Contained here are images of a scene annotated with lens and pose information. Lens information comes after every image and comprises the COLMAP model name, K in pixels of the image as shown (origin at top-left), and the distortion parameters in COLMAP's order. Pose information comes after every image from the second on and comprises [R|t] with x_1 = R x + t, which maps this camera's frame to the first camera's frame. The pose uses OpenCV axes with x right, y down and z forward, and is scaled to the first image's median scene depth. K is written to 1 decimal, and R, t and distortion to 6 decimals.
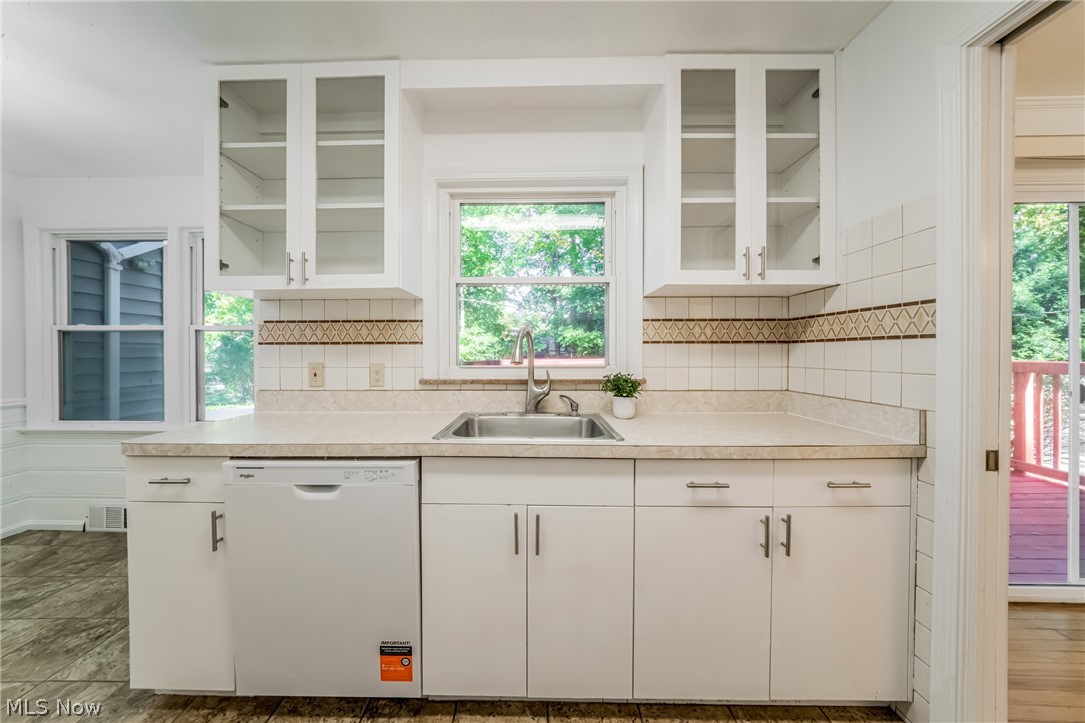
lens RADIAL K [[378.8, 0, 541.1], [0, 378.8, 356.5], [0, 0, 1]] dist [-0.020262, 0.001244]
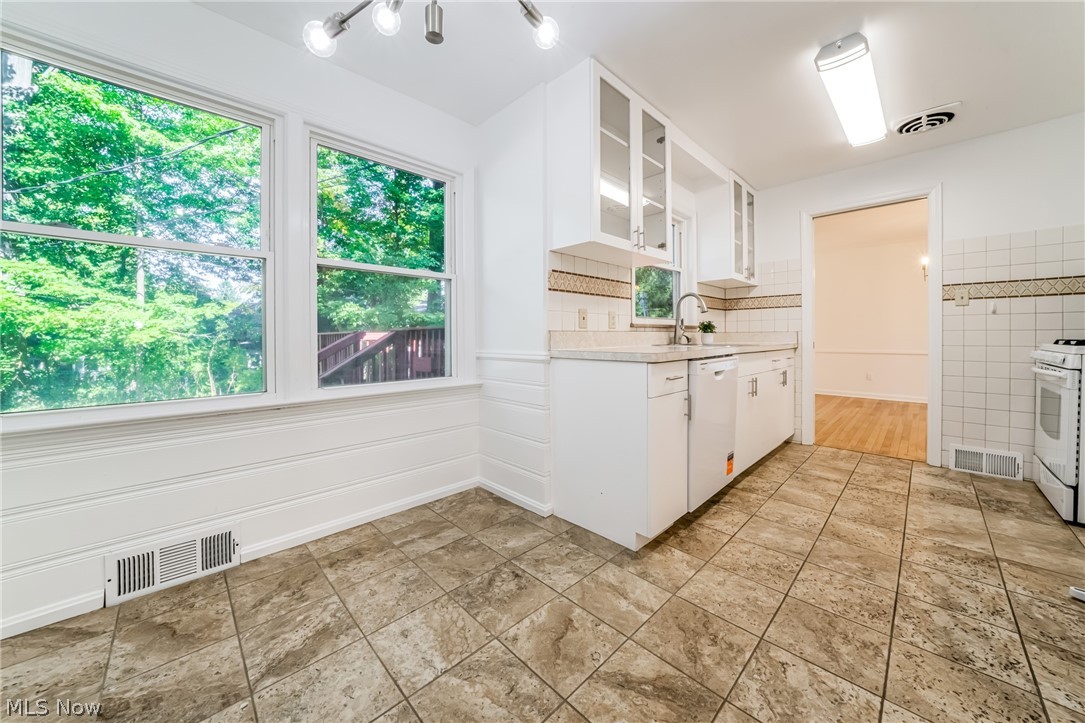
lens RADIAL K [[378.8, 0, 570.3], [0, 378.8, 336.6], [0, 0, 1]] dist [-0.020262, 0.001244]
pose [[0.692172, -0.005156, 0.721714, -1.532883], [0.010998, 0.999934, -0.003404, 0.113337], [-0.721649, 0.010294, 0.692183, 0.164027]]
